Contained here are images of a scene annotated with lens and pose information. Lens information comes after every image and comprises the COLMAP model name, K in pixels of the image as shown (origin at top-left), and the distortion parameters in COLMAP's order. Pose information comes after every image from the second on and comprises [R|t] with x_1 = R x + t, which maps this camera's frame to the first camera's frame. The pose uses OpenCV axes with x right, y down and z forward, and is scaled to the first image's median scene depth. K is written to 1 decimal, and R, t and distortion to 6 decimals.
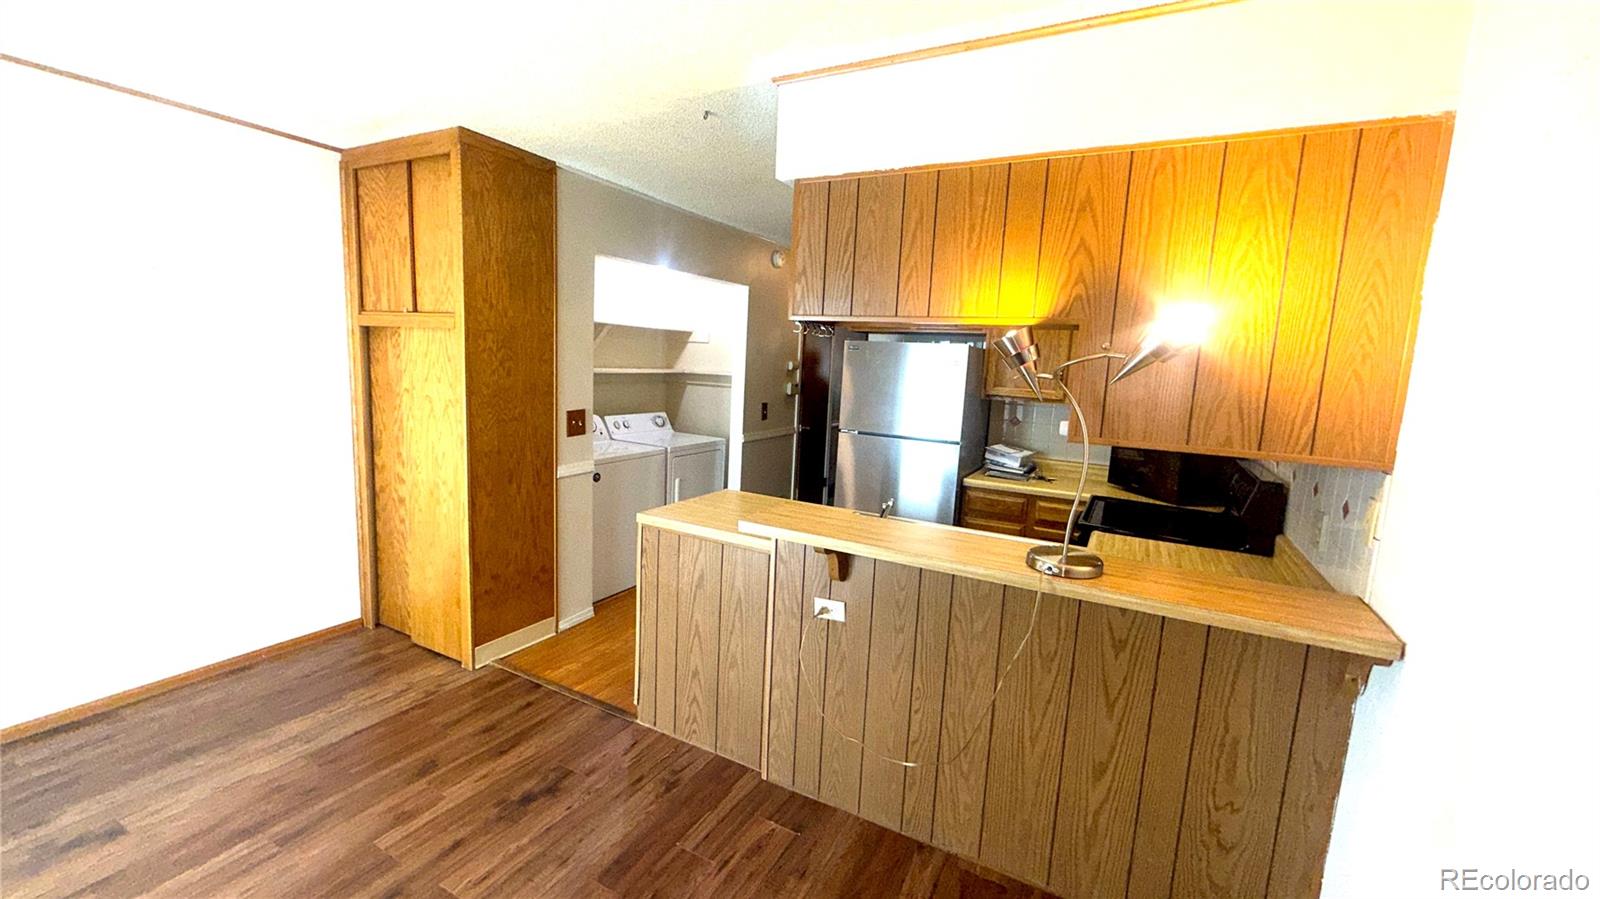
lens RADIAL K [[640.6, 0, 793.2], [0, 640.6, 449.7], [0, 0, 1]] dist [0.001435, 0.000905]
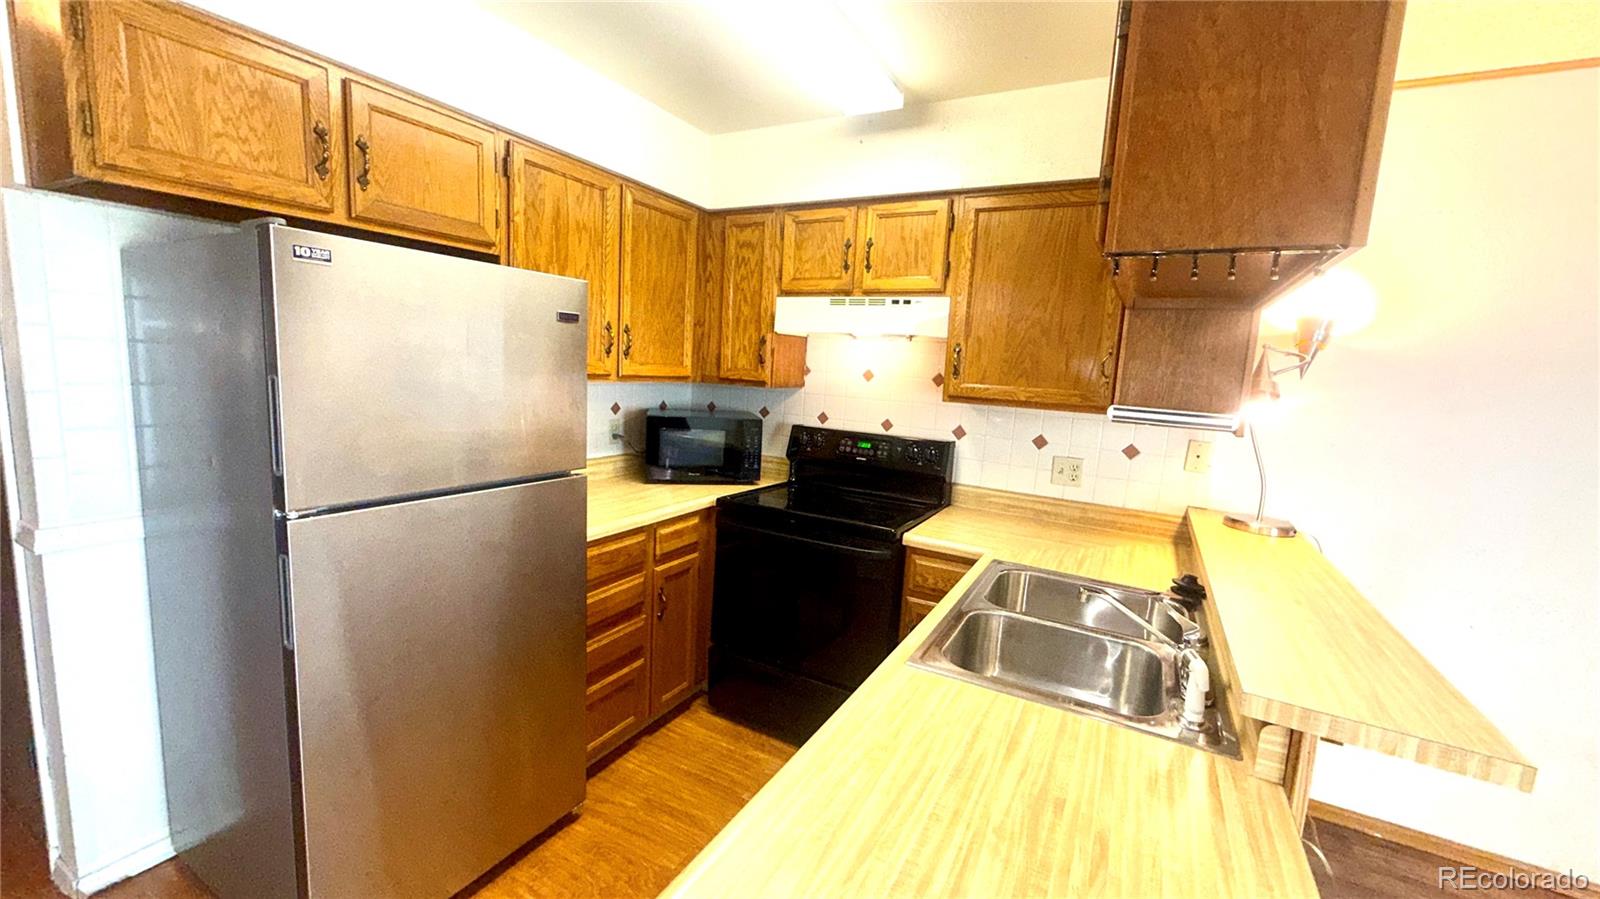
lens RADIAL K [[628.7, 0, 789.5], [0, 628.7, 447.2], [0, 0, 1]] dist [-0.001477, -0.000109]
pose [[0.027610, -0.180680, 0.983154, -0.286902], [0.084103, 0.980462, 0.177824, -0.128077], [-0.996075, 0.077776, 0.042266, 0.971137]]
